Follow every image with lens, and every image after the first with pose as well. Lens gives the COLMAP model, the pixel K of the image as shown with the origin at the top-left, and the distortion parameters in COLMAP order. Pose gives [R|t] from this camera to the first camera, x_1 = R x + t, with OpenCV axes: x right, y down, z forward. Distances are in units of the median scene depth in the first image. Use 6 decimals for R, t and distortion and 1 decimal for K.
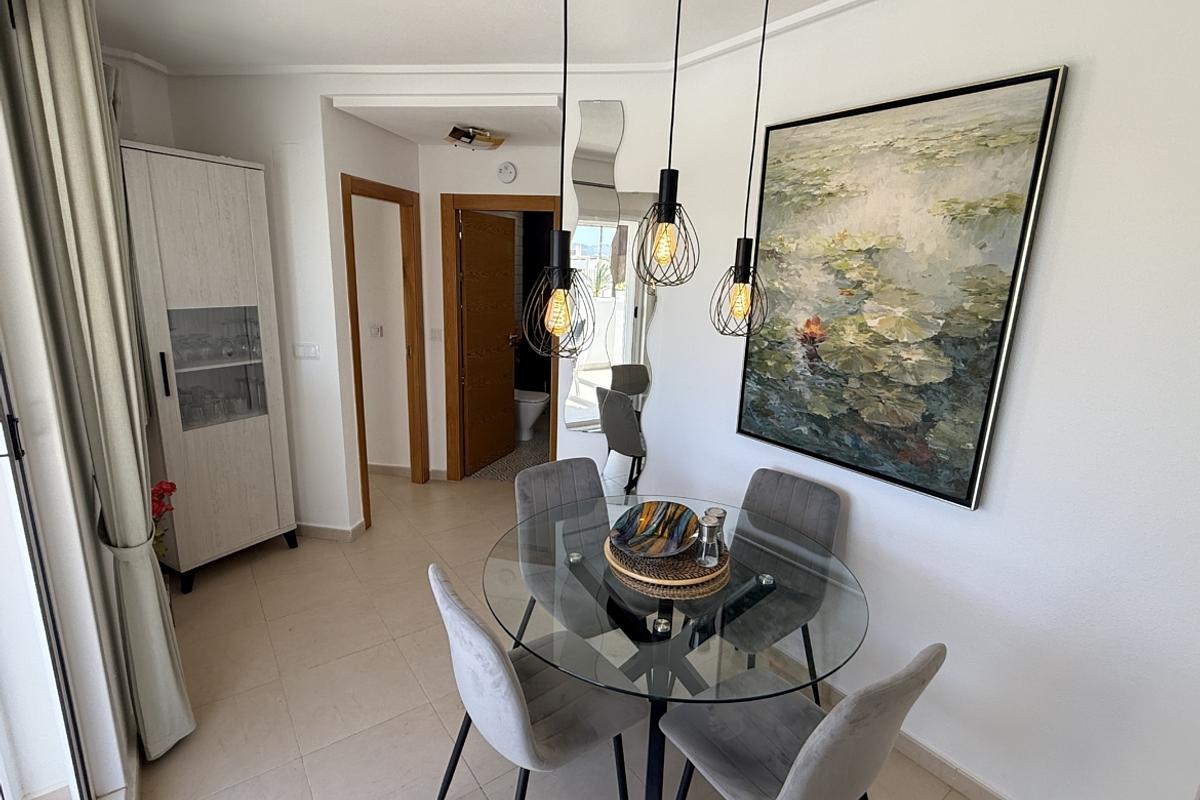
lens RADIAL K [[569.8, 0, 597.3], [0, 569.8, 398.9], [0, 0, 1]] dist [0.002376, -0.000899]
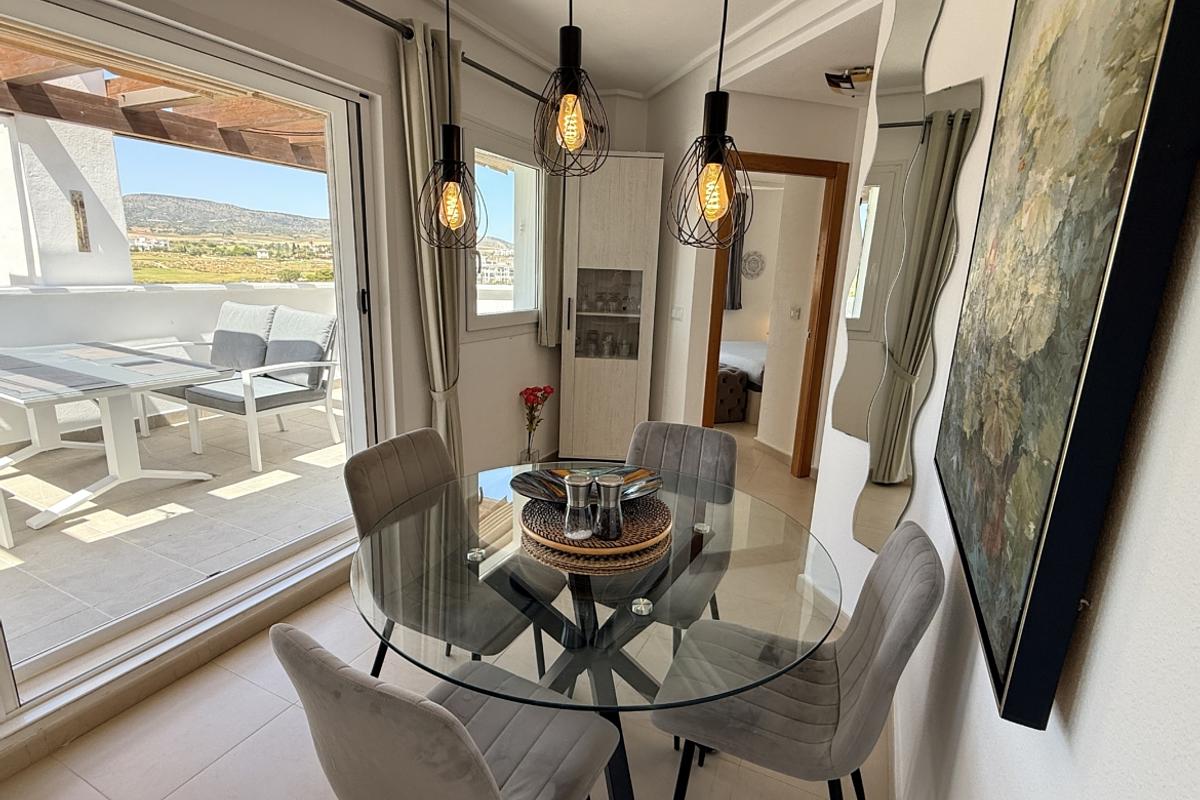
lens RADIAL K [[569.8, 0, 597.3], [0, 569.8, 398.9], [0, 0, 1]] dist [0.002376, -0.000899]
pose [[0.474876, 0.183455, -0.860719, 0.493141], [-0.218449, 0.971994, 0.086649, 0.022482], [0.852510, 0.146876, 0.501652, 0.354512]]
